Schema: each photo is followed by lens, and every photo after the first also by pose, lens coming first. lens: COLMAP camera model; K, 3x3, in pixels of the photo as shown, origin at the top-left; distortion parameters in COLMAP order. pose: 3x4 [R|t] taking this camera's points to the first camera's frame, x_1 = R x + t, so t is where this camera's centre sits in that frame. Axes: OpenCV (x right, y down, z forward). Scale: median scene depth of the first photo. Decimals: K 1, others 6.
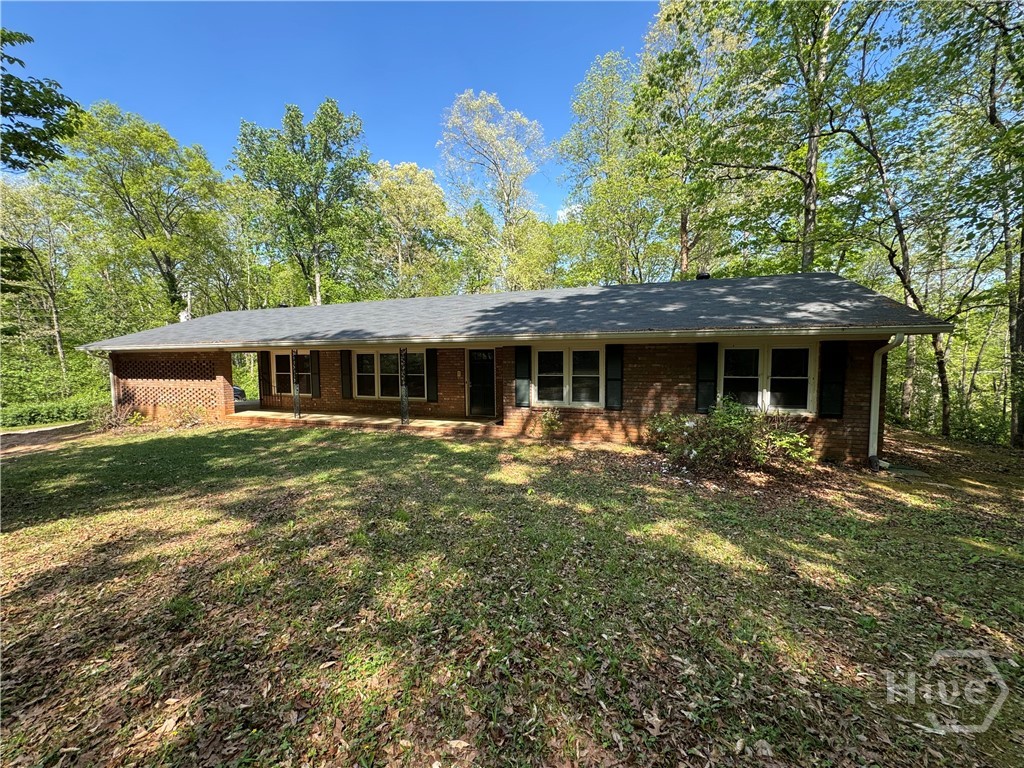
lens RADIAL K [[408.2, 0, 509.3], [0, 408.2, 385.4], [0, 0, 1]] dist [-0.007169, -0.000500]
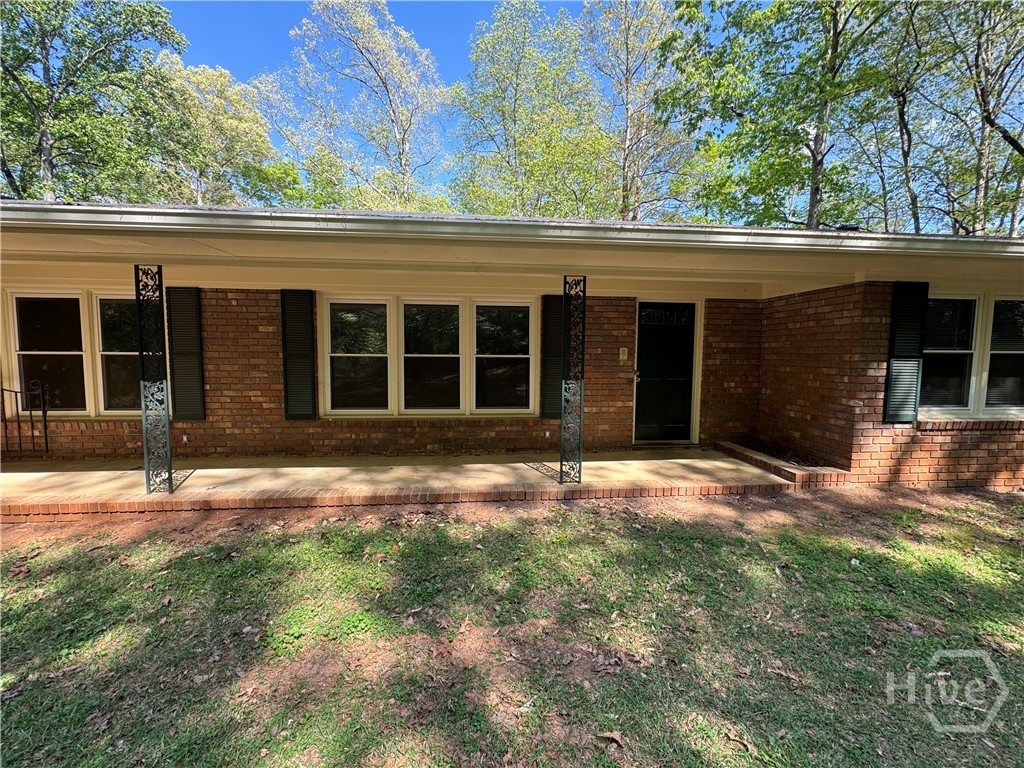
lens RADIAL K [[408.2, 0, 509.1], [0, 408.2, 381.9], [0, 0, 1]] dist [-0.007169, -0.000500]
pose [[0.897719, -0.015394, 0.440299, -0.415118], [0.016487, 0.999863, 0.001343, 0.000664], [-0.440260, 0.006054, 0.897850, 0.608997]]
